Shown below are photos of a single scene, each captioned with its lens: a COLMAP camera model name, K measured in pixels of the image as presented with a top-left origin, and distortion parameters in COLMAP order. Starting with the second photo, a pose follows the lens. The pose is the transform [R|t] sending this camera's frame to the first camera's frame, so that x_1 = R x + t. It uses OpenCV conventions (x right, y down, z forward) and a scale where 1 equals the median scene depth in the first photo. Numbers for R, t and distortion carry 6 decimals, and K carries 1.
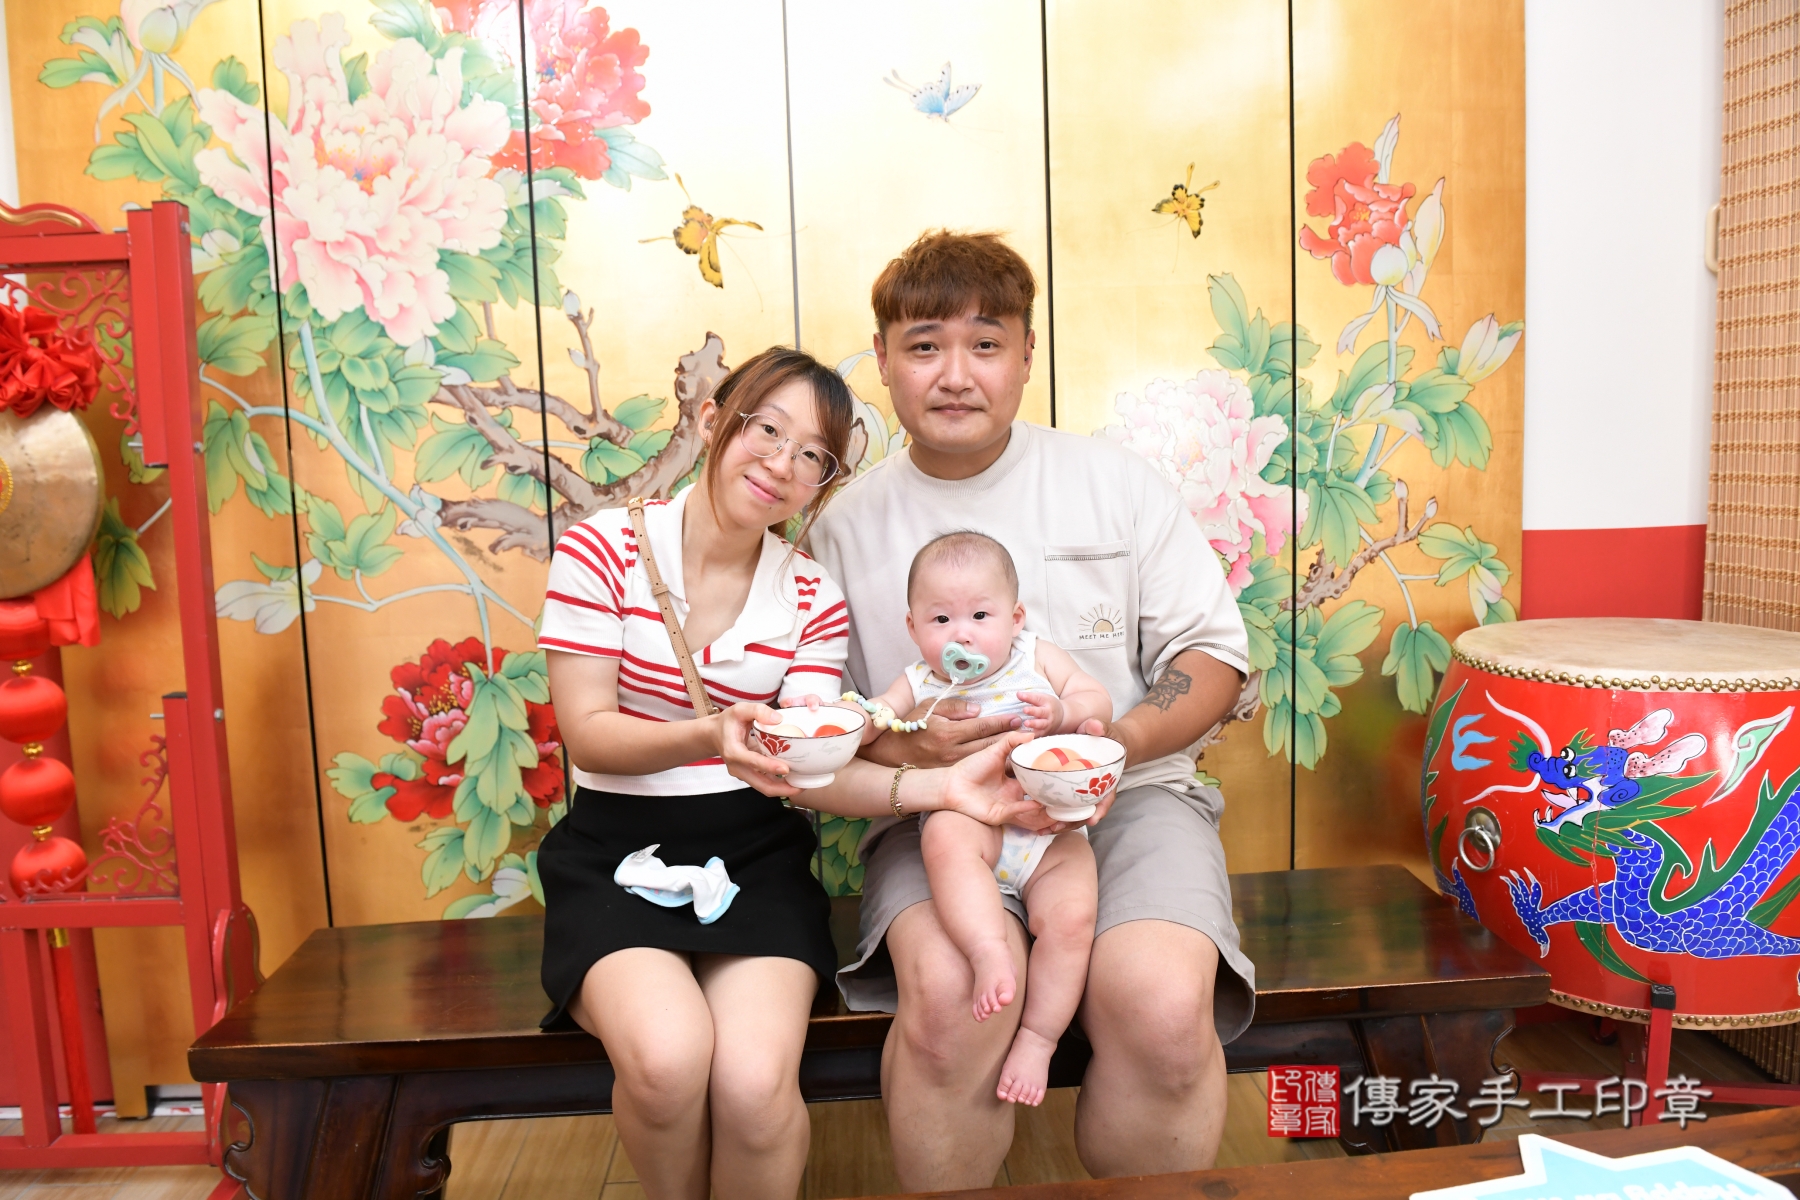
lens RADIAL K [[1228.4, 0, 890.4], [0, 1228.4, 599.2], [0, 0, 1]] dist [-0.058155, 0.002528]
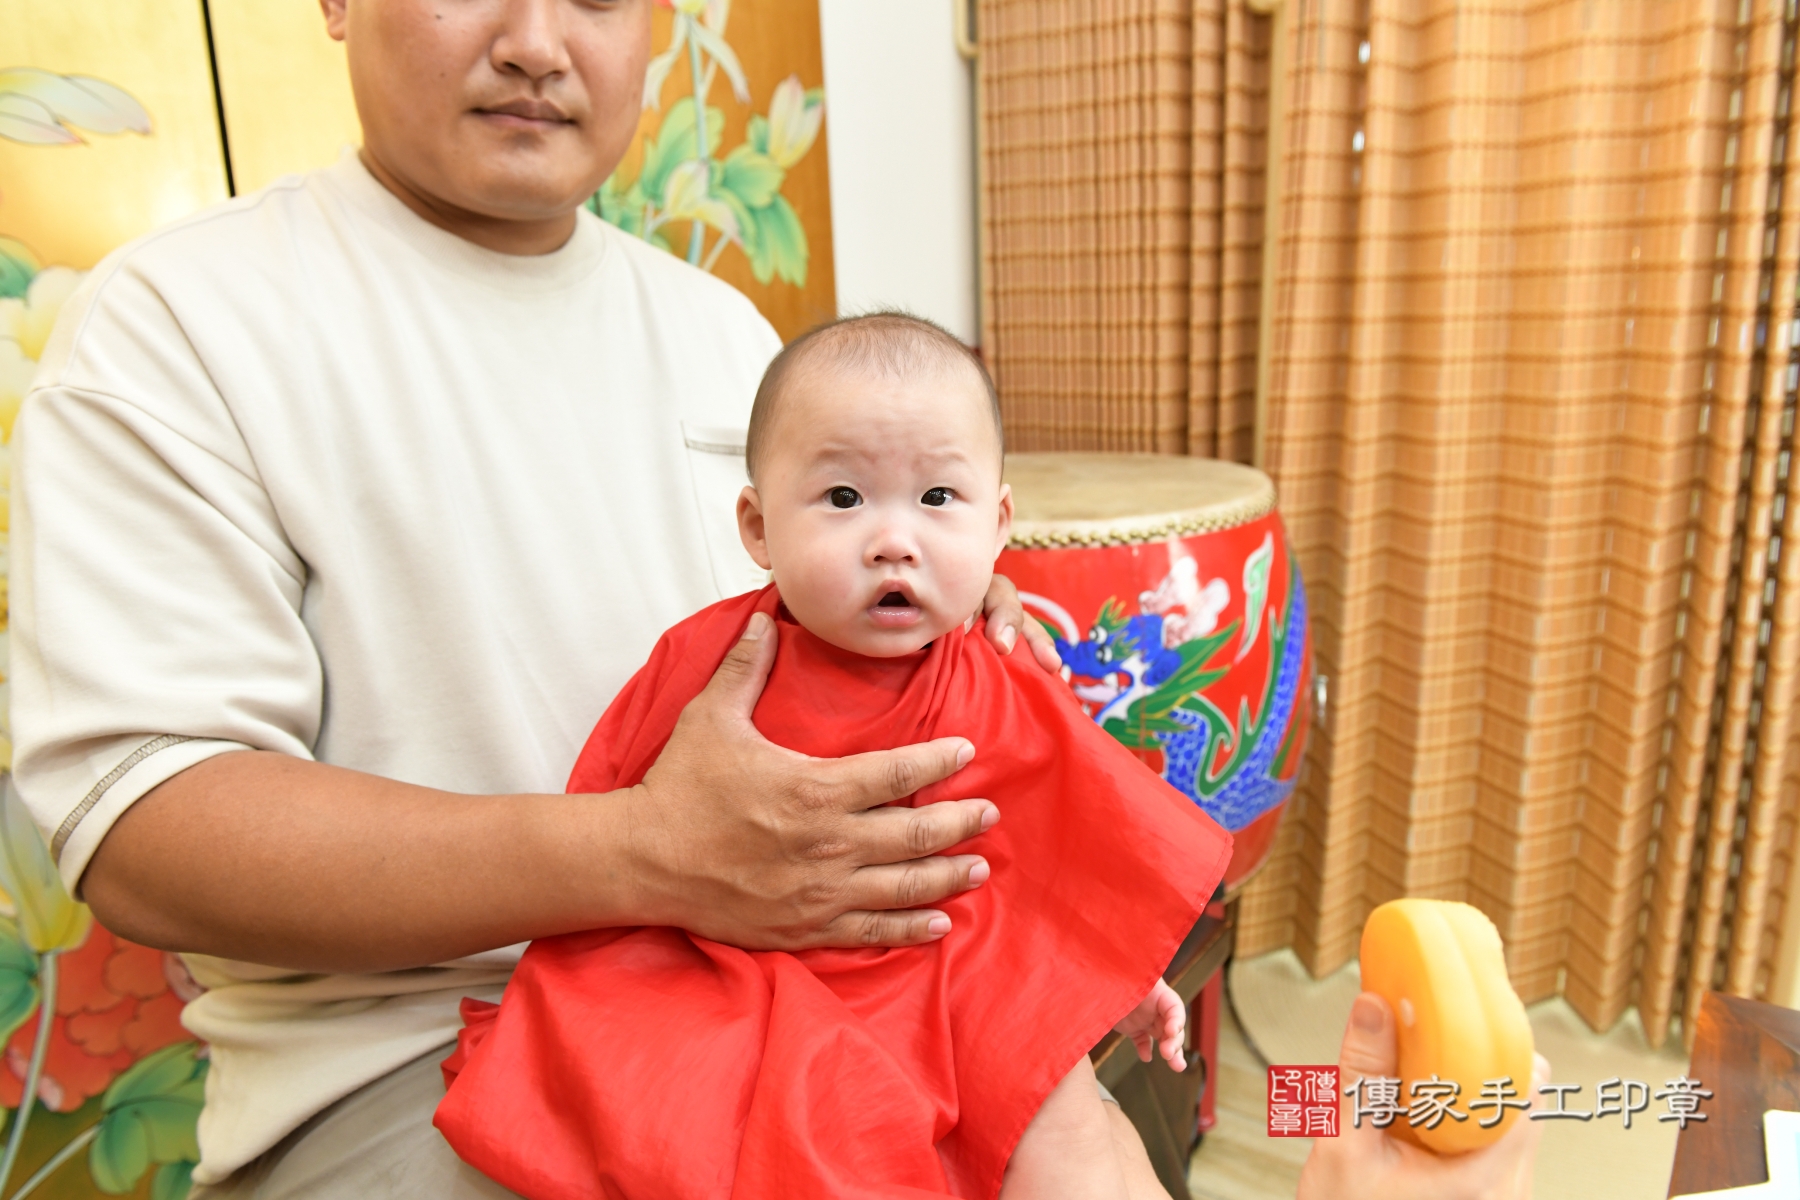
lens RADIAL K [[1266.2, 0, 890.2], [0, 1266.2, 600.5], [0, 0, 1]] dist [-0.053613, 0.002408]
pose [[0.639083, -0.184235, 0.746746, -0.112068], [0.112419, 0.982836, 0.146272, -0.023712], [-0.760877, -0.009531, 0.648826, 0.469434]]
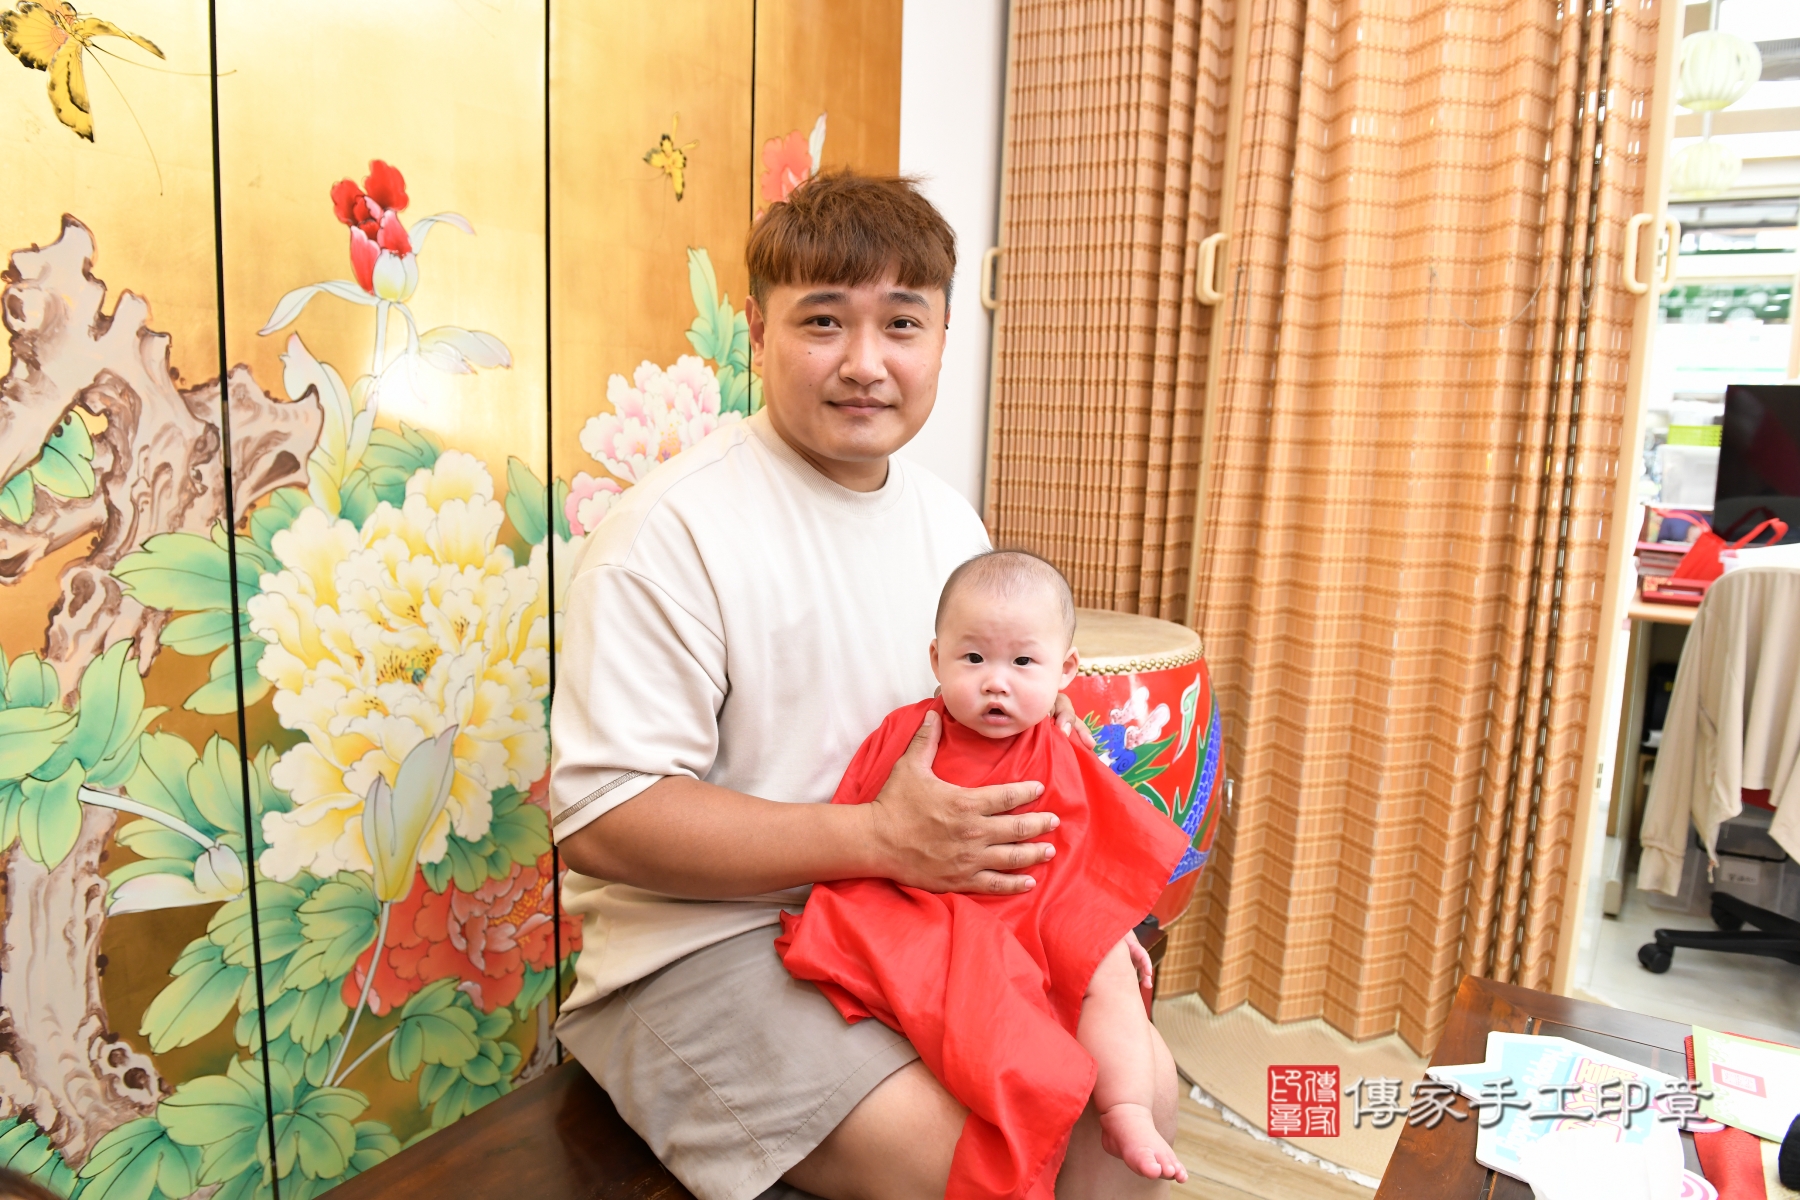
lens RADIAL K [[1209.8, 0, 890.1], [0, 1209.8, 597.4], [0, 0, 1]] dist [-0.055346, -0.003887]
pose [[0.600278, -0.065005, 0.797145, -0.365325], [0.041286, 0.997881, 0.050285, -0.054733], [-0.798725, 0.002726, 0.601690, 0.379451]]
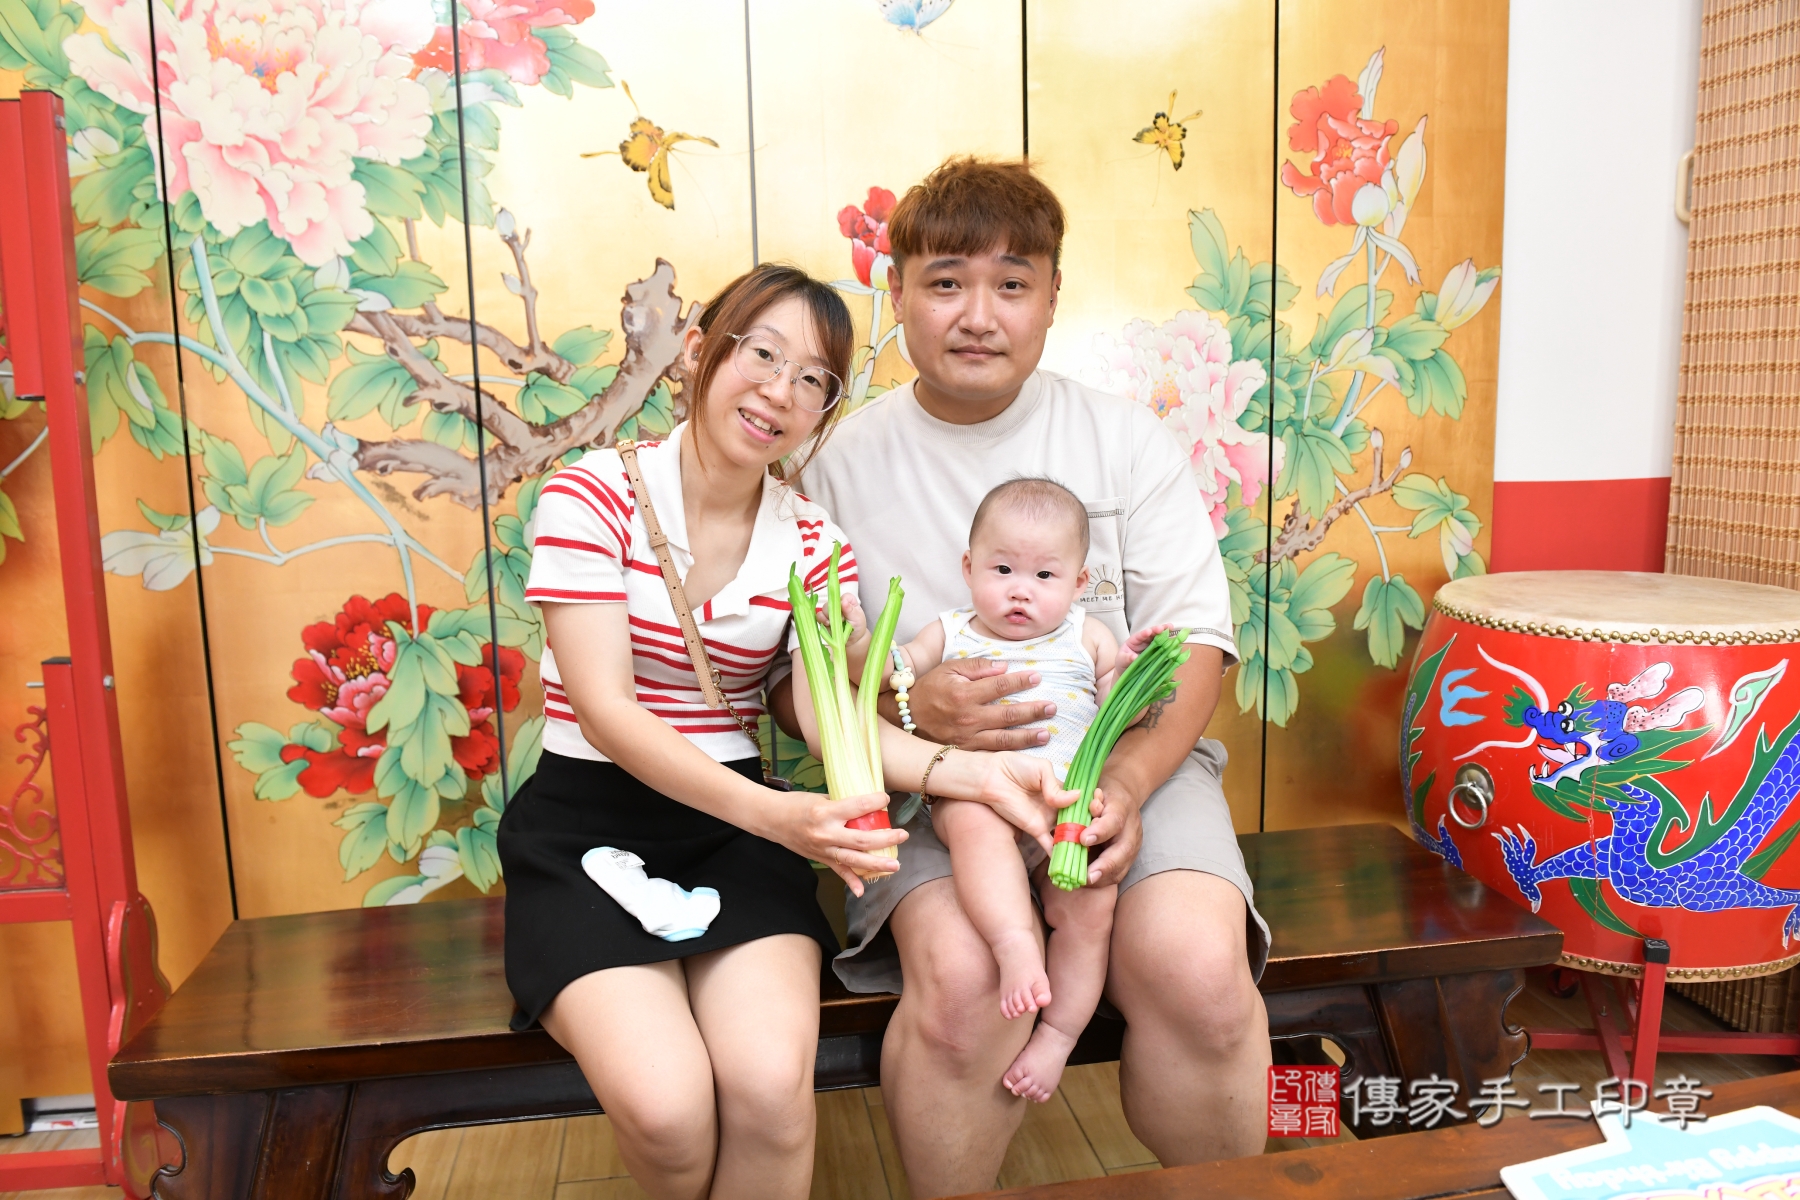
lens RADIAL K [[1266.2, 0, 890.2], [0, 1266.2, 600.5], [0, 0, 1]] dist [-0.053613, 0.002408]
pose [[0.994834, -0.003641, 0.101449, -0.073772], [-0.000080, 0.999328, 0.036659, 0.002557], [-0.101514, -0.036478, 0.994165, 0.039376]]
